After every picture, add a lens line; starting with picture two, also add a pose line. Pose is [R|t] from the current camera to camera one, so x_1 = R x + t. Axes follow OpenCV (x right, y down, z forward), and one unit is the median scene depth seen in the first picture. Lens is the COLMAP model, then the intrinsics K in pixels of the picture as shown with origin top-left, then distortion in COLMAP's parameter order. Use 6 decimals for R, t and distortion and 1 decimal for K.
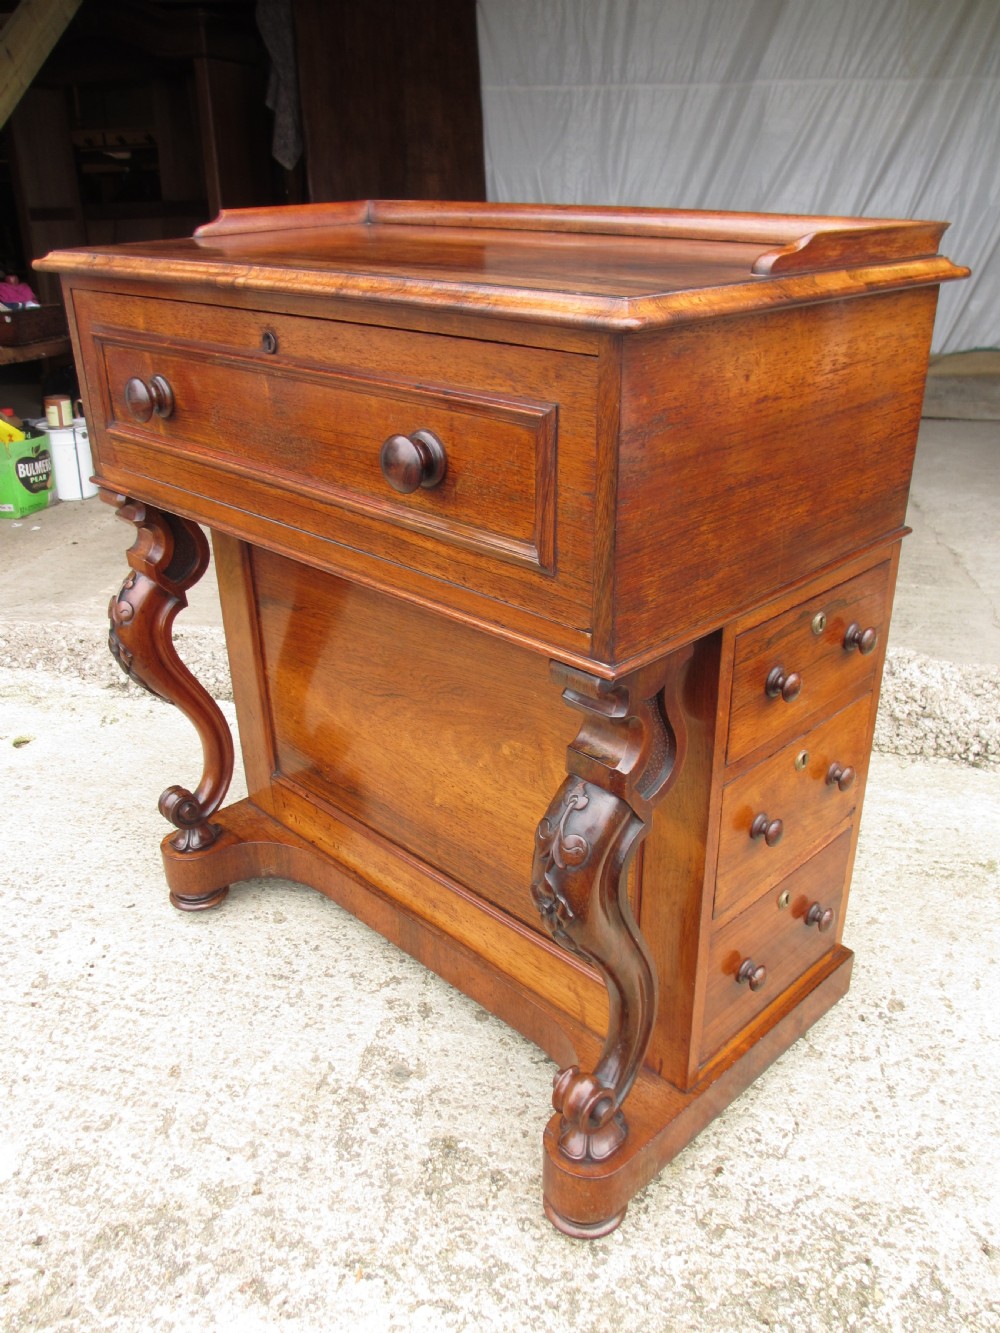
lens RADIAL K [[1107.4, 0, 500.0], [0, 1107.4, 666.5], [0, 0, 1]] dist [-0.062856, 0.017698]
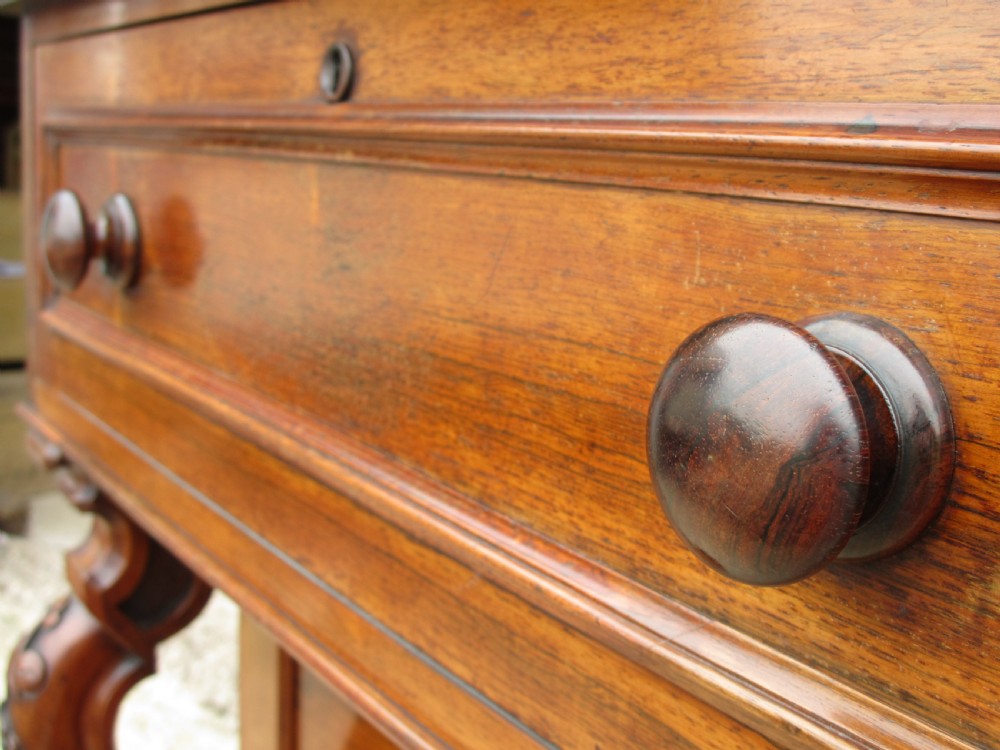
lens RADIAL K [[1136.7, 0, 518.2], [0, 1136.7, 377.0], [0, 0, 1]] dist [-0.076507, 0.026116]
pose [[0.985306, 0.112676, -0.128359, -0.094036], [-0.141795, 0.958593, -0.246971, -0.117960], [0.095216, 0.261542, 0.960484, 0.678759]]
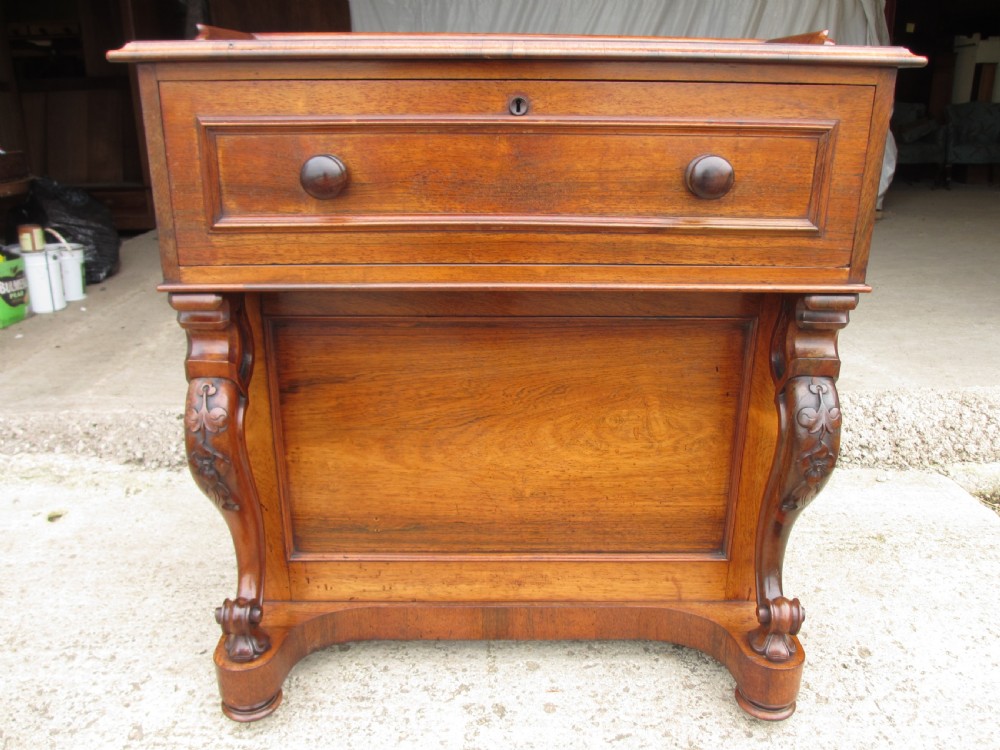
lens RADIAL K [[830.8, 0, 511.8], [0, 830.8, 377.8], [0, 0, 1]] dist [-0.062856, 0.017698]
pose [[0.694407, -0.223413, 0.684022, -0.891756], [0.288319, 0.957326, 0.019982, -0.032743], [-0.659296, 0.183341, 0.729188, 0.405725]]
